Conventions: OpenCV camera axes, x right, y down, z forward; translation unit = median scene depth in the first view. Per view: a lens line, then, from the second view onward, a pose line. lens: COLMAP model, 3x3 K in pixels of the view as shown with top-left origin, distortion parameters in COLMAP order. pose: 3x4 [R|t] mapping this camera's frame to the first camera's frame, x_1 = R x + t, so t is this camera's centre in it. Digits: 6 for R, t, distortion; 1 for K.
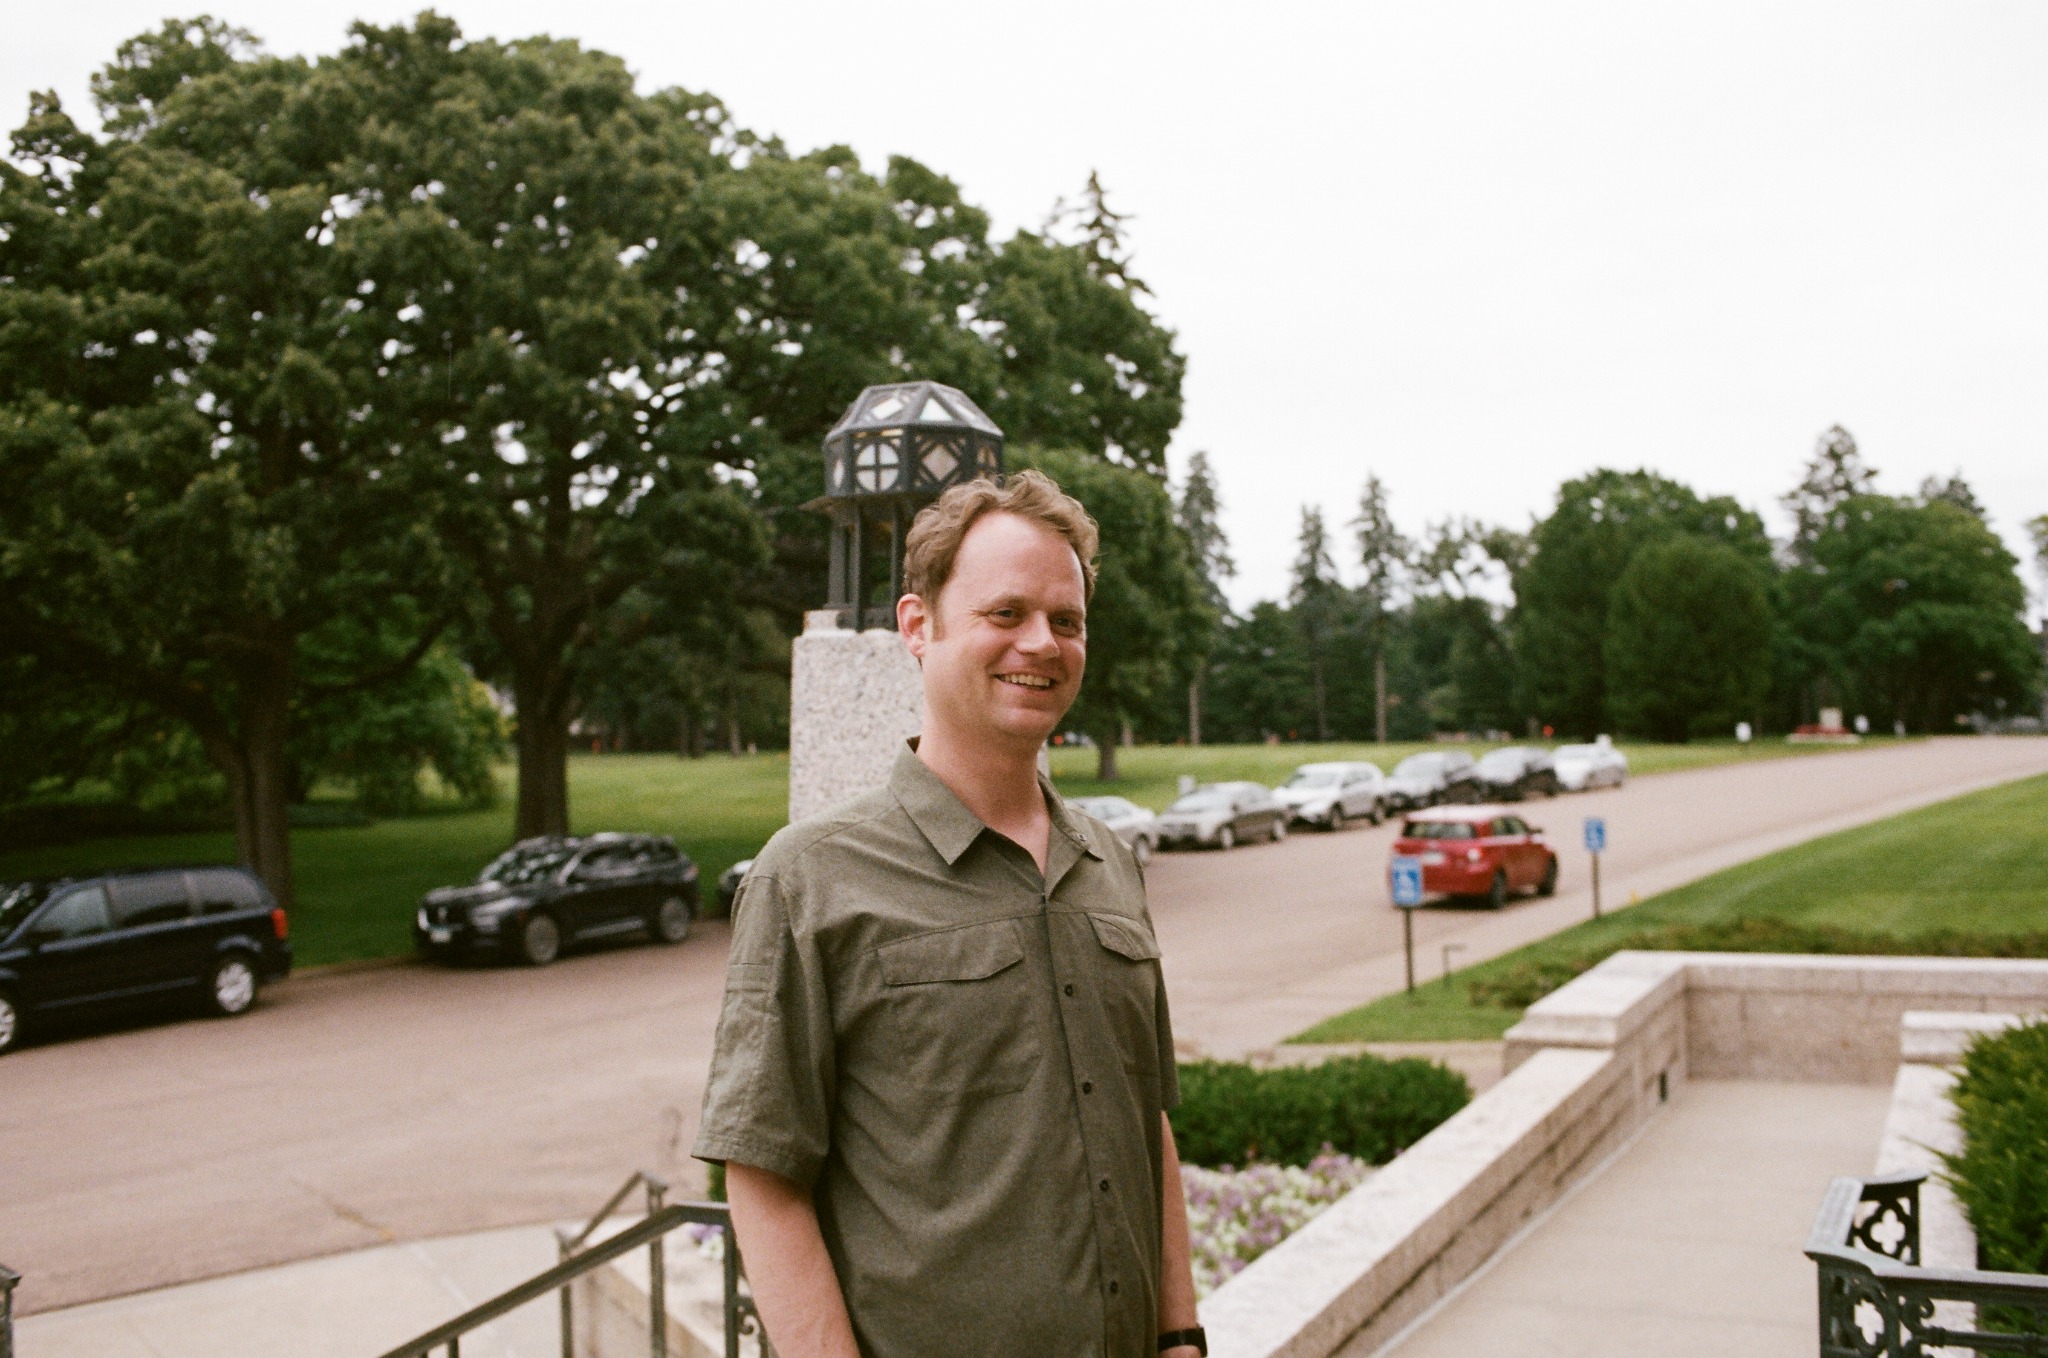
lens RADIAL K [[2056.7, 0, 1024.0], [0, 2056.7, 679.0], [0, 0, 1]] dist [-0.087340, 0.106194]
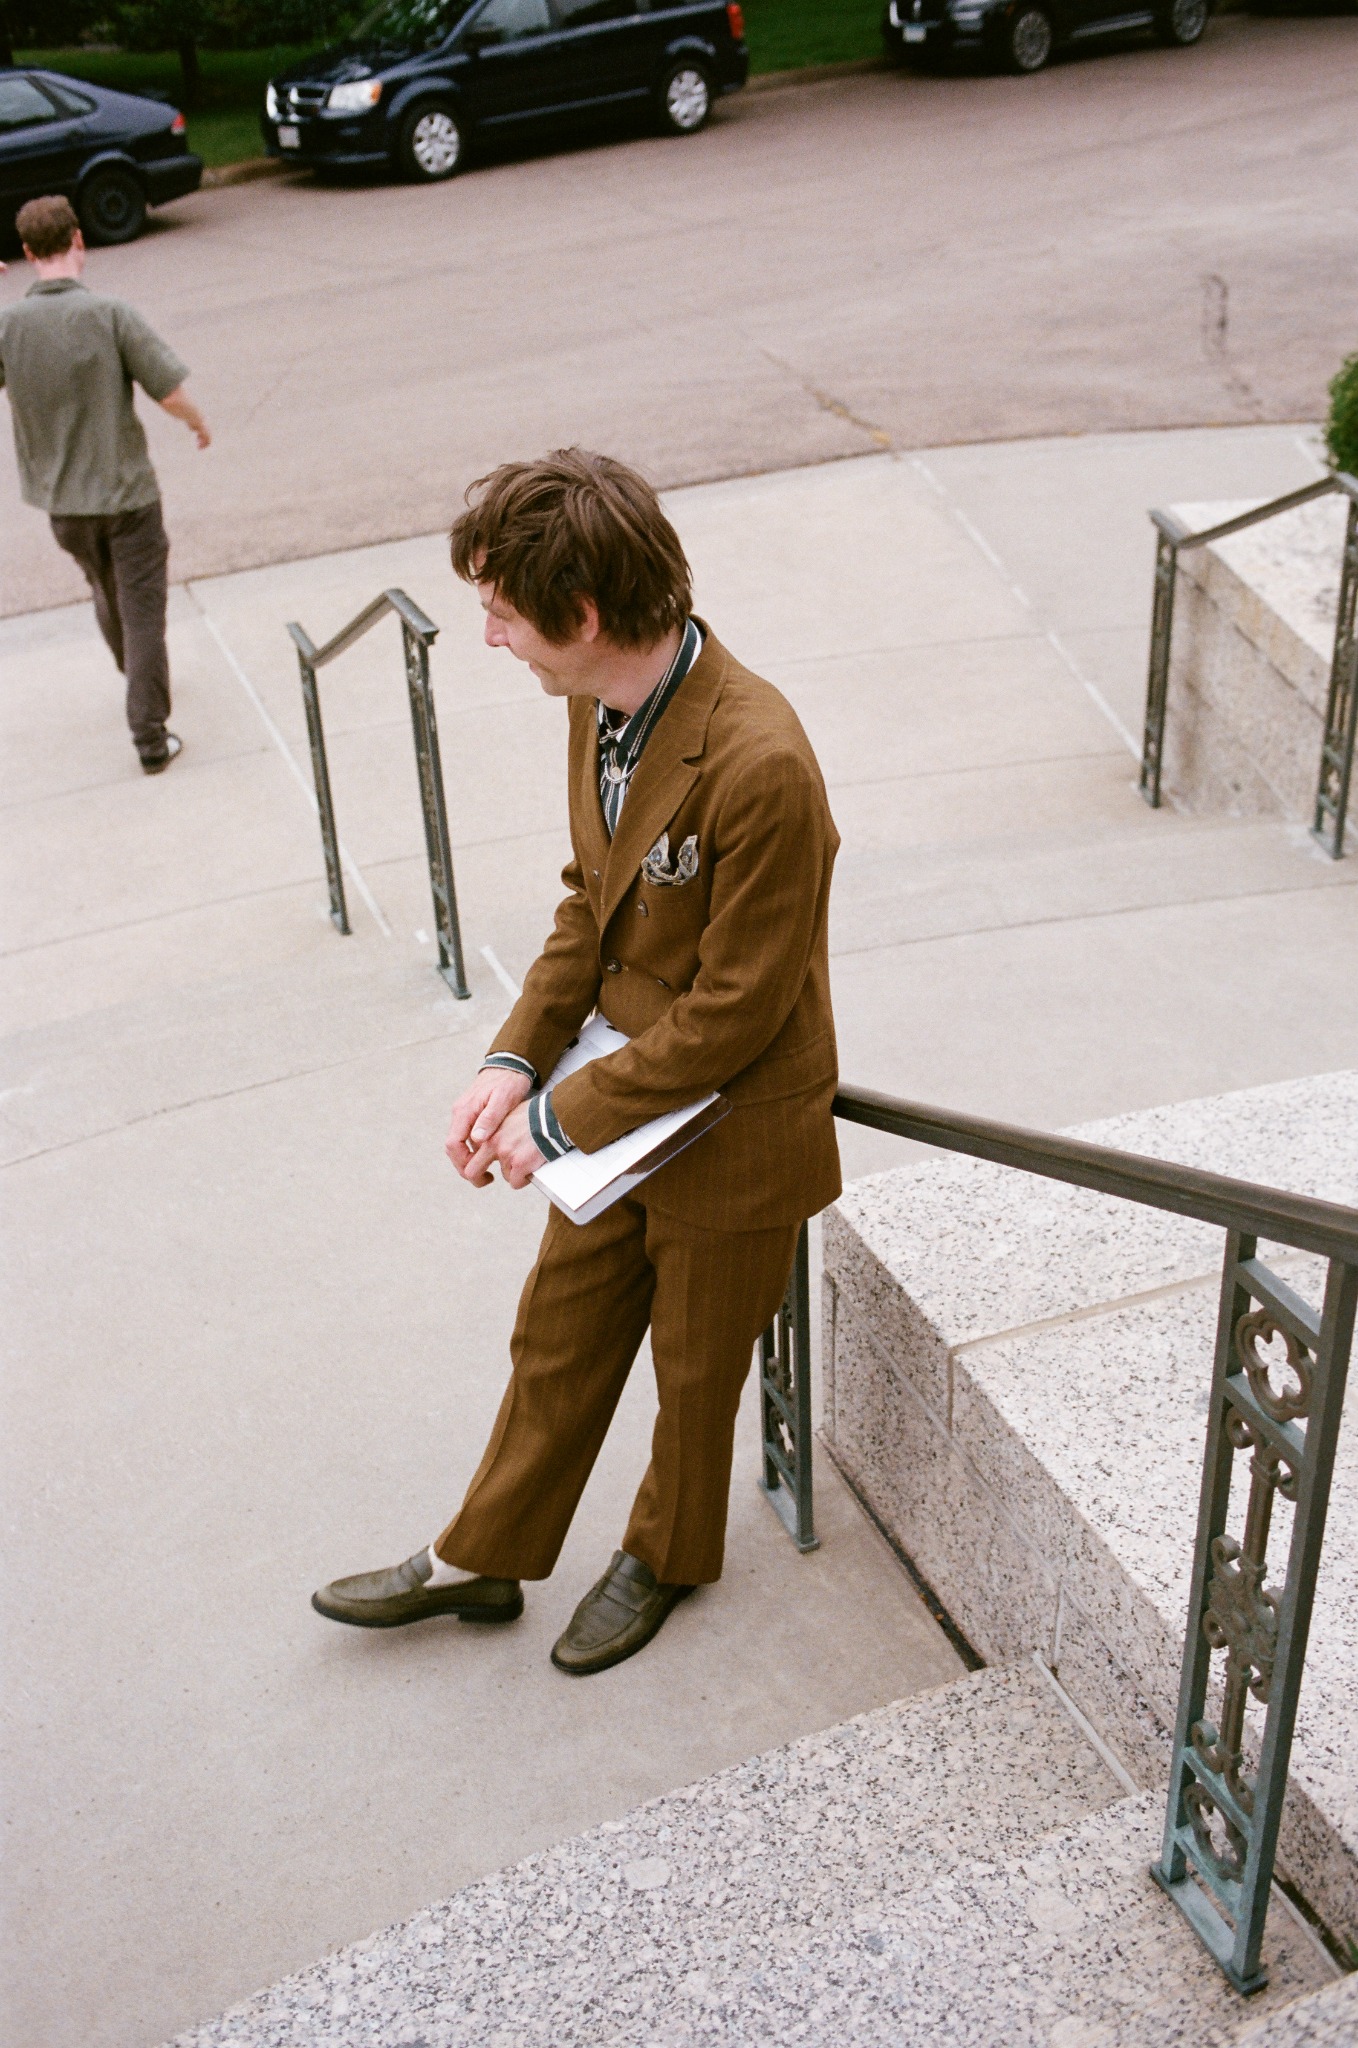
lens RADIAL K [[2056.7, 0, 634.2], [0, 2056.7, 962.6], [0, 0, 1]] dist [-0.087340, 0.106194]
pose [[0.926348, 0.160747, -0.340645, -0.040836], [0.043930, 0.852086, 0.521555, 0.008720], [0.374097, -0.498106, 0.782267, 0.095492]]
